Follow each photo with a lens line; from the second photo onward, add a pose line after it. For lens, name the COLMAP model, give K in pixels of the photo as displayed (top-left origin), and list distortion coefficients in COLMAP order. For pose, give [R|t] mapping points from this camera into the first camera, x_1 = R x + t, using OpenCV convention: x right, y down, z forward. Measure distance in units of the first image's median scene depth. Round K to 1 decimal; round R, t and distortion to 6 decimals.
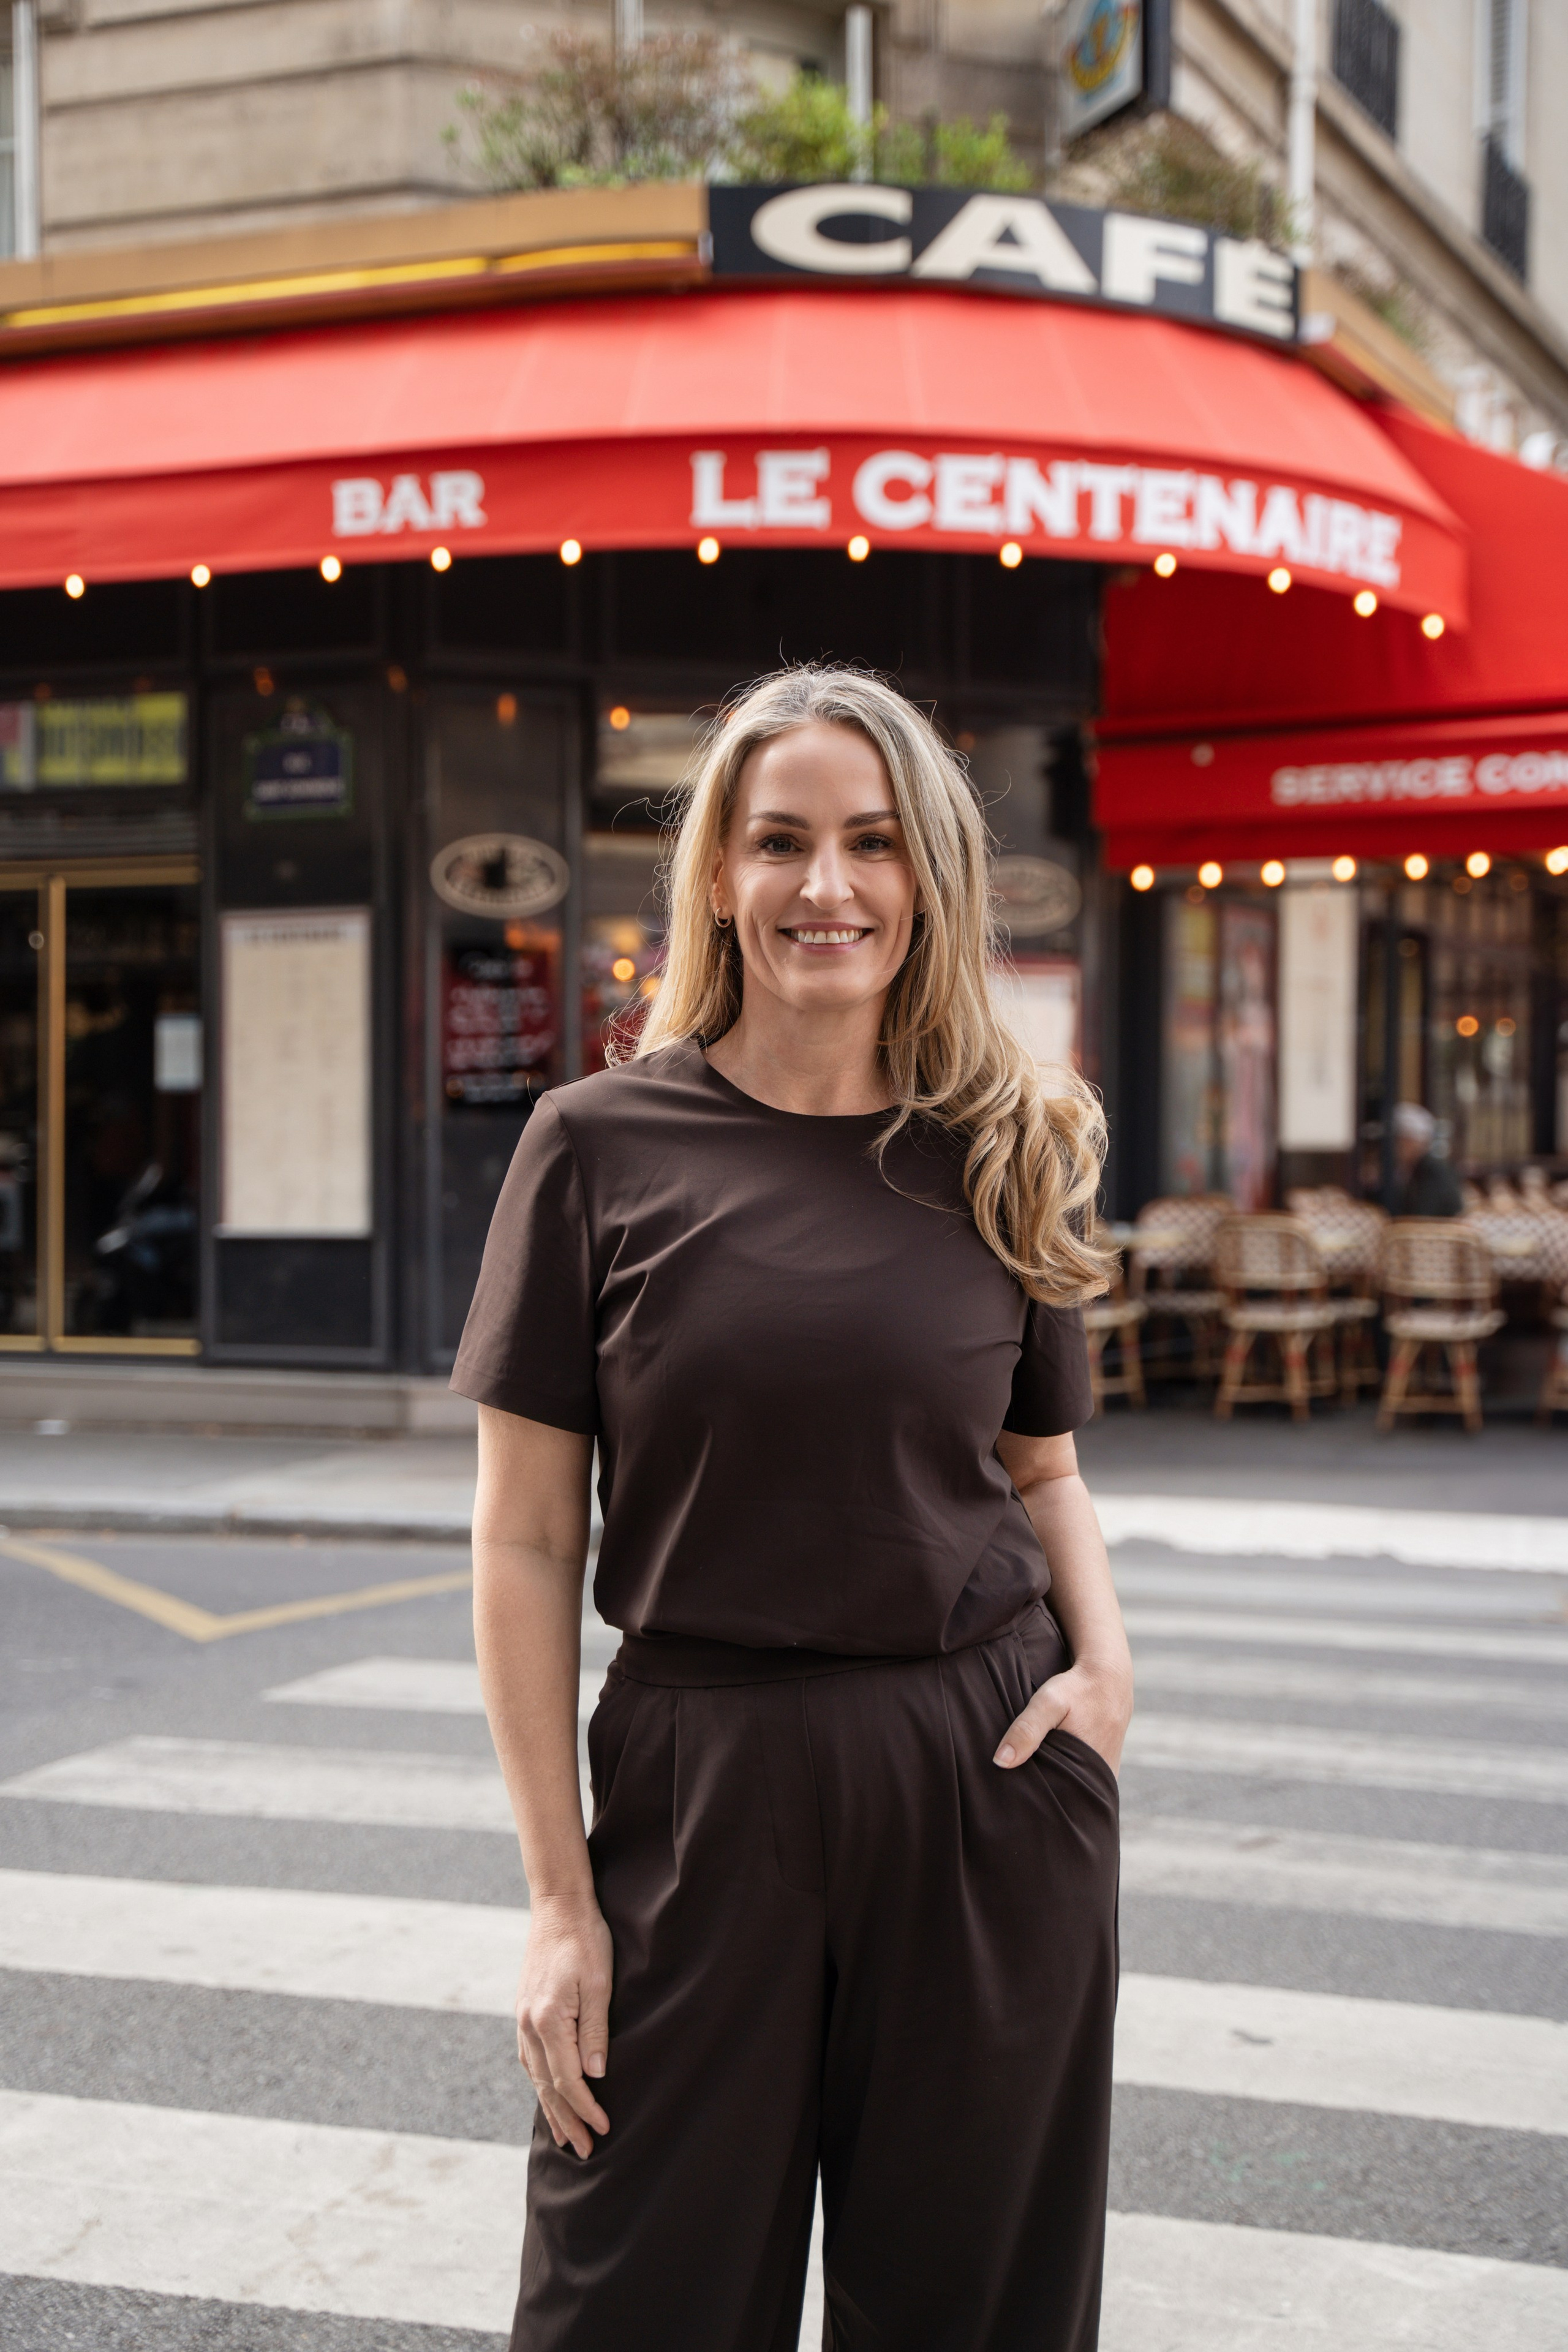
lens RADIAL K [[3042.5, 0, 784.6], [0, 3042.5, 1180.0], [0, 0, 1]] dist [0.021070, 0.000000]
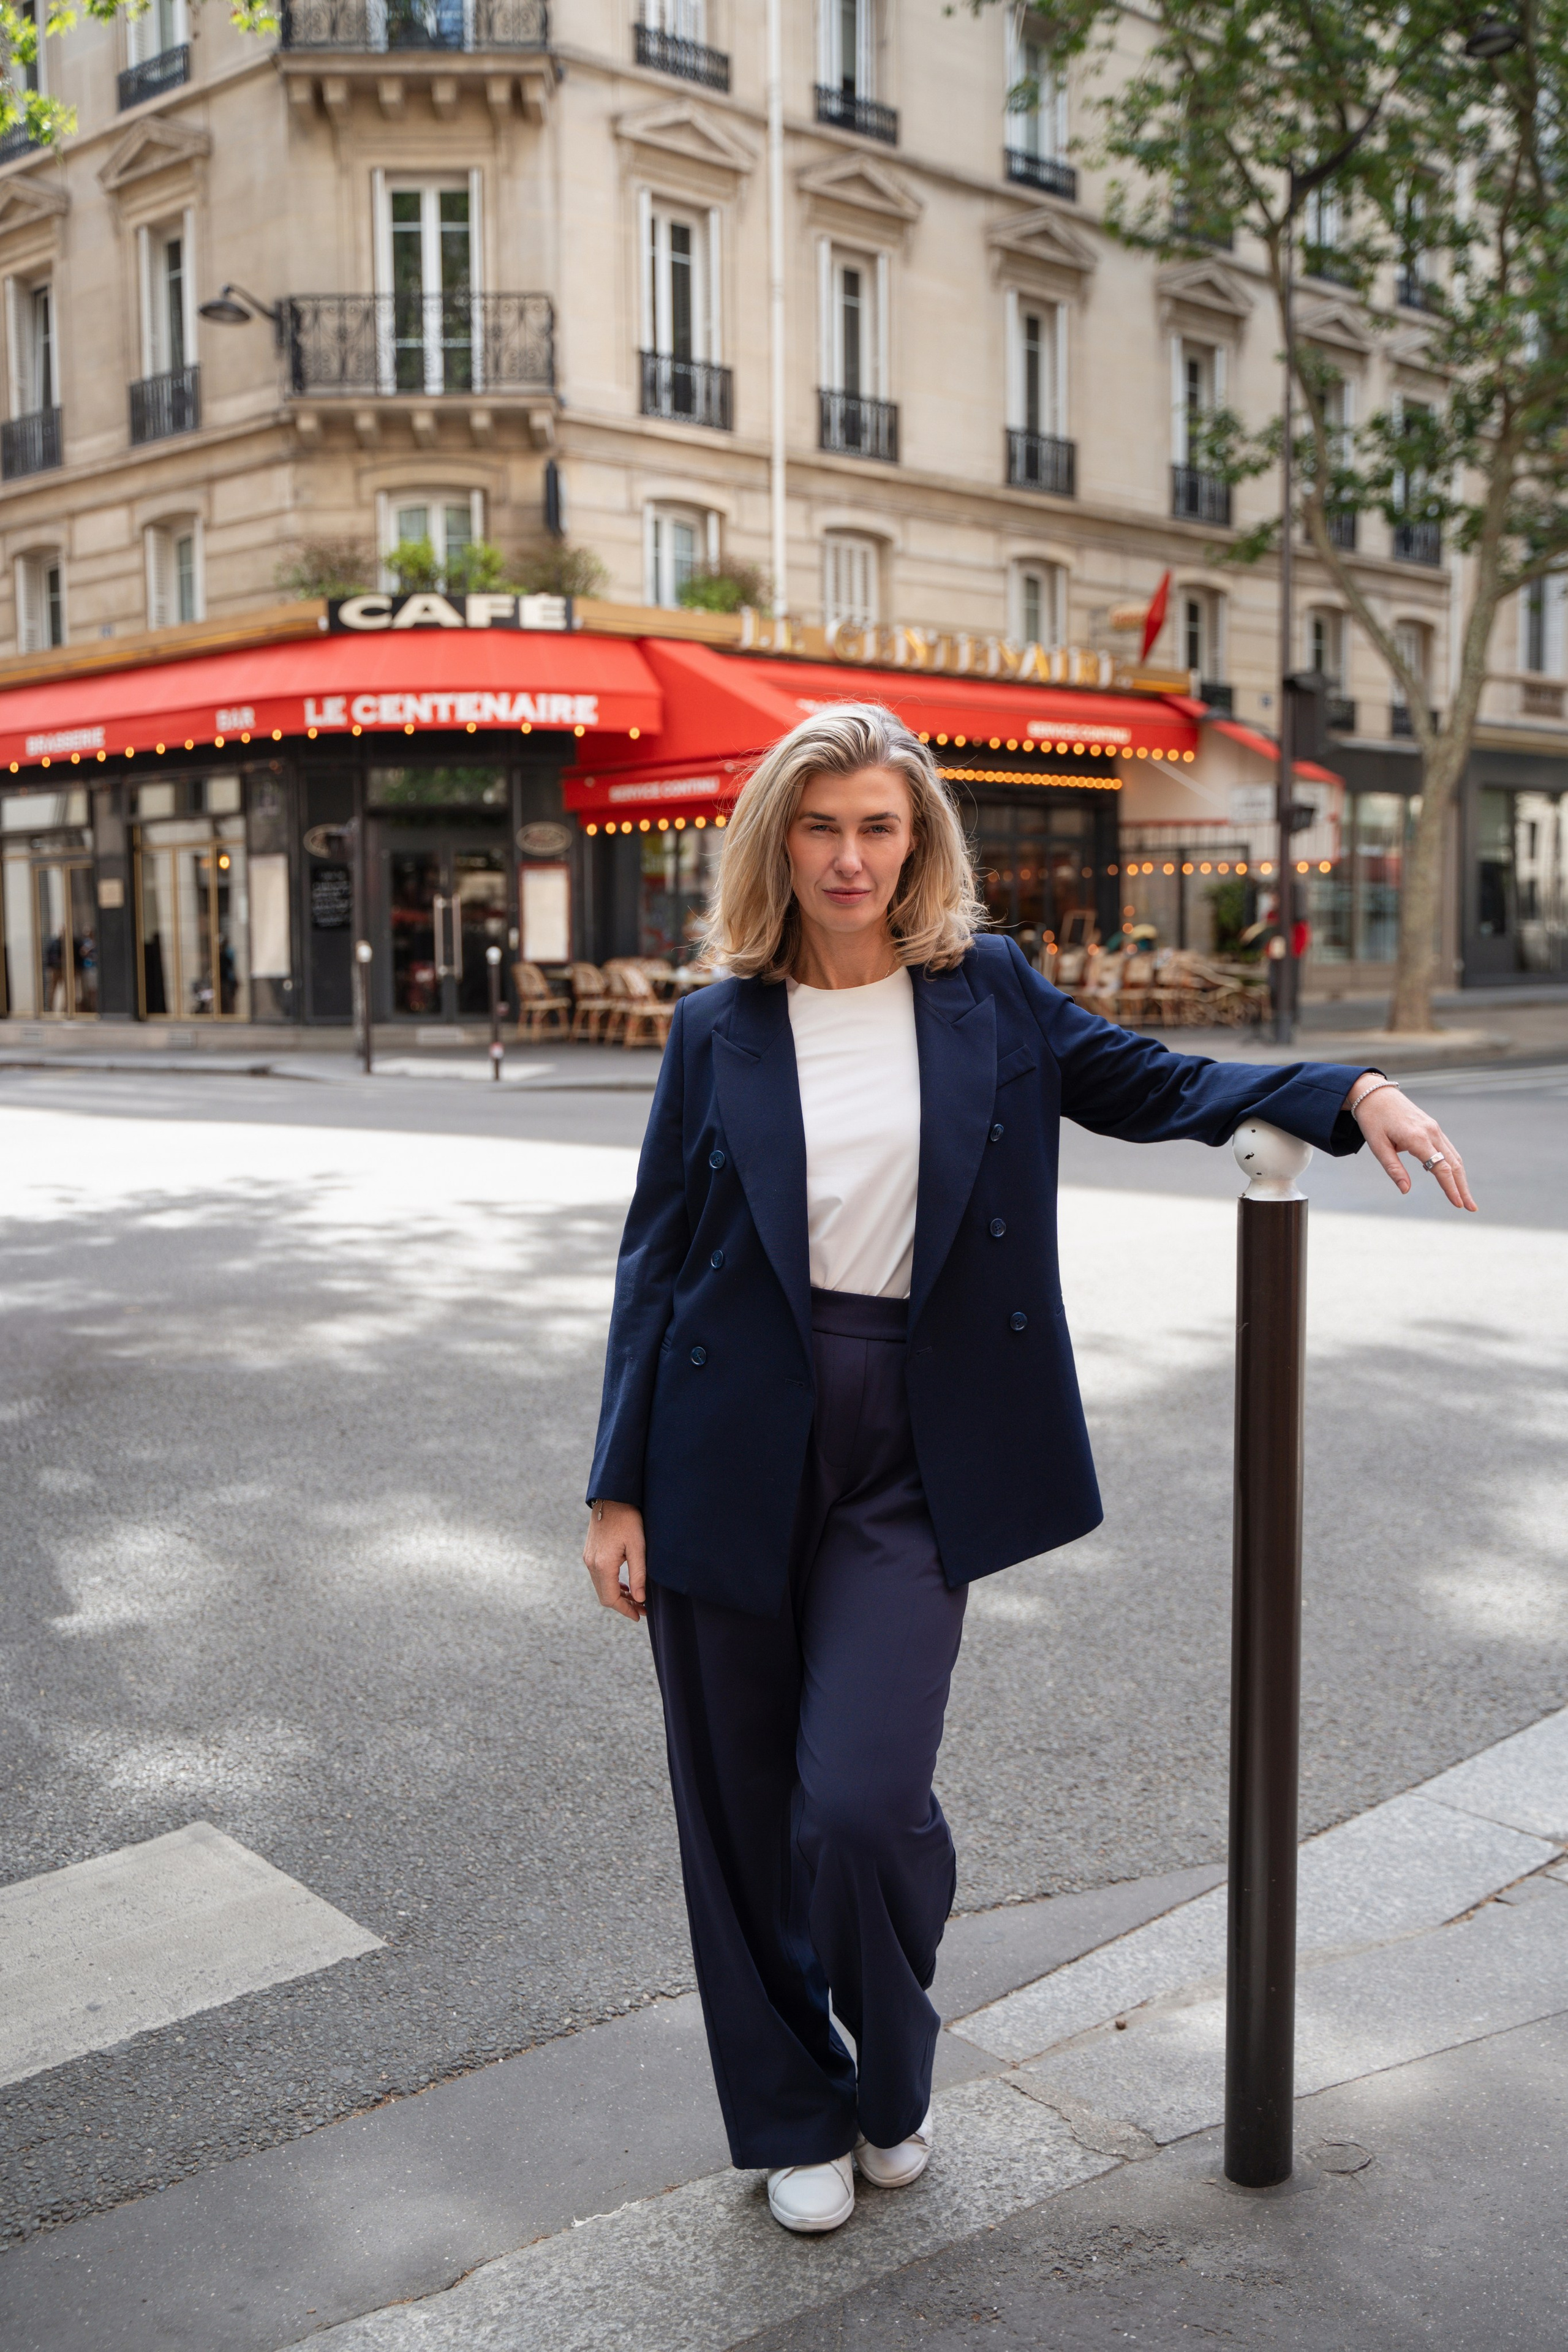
lens RADIAL K [[2512.0, 0, 782.9], [0, 2512.0, 1170.2], [0, 0, 1]] dist [-0.004582, 0.000000]
pose [[0.916105, 0.025814, -0.400106, 1.302053], [0.003687, 0.997341, 0.072789, 0.033794], [0.400921, -0.068157, 0.913574, -0.992343]]
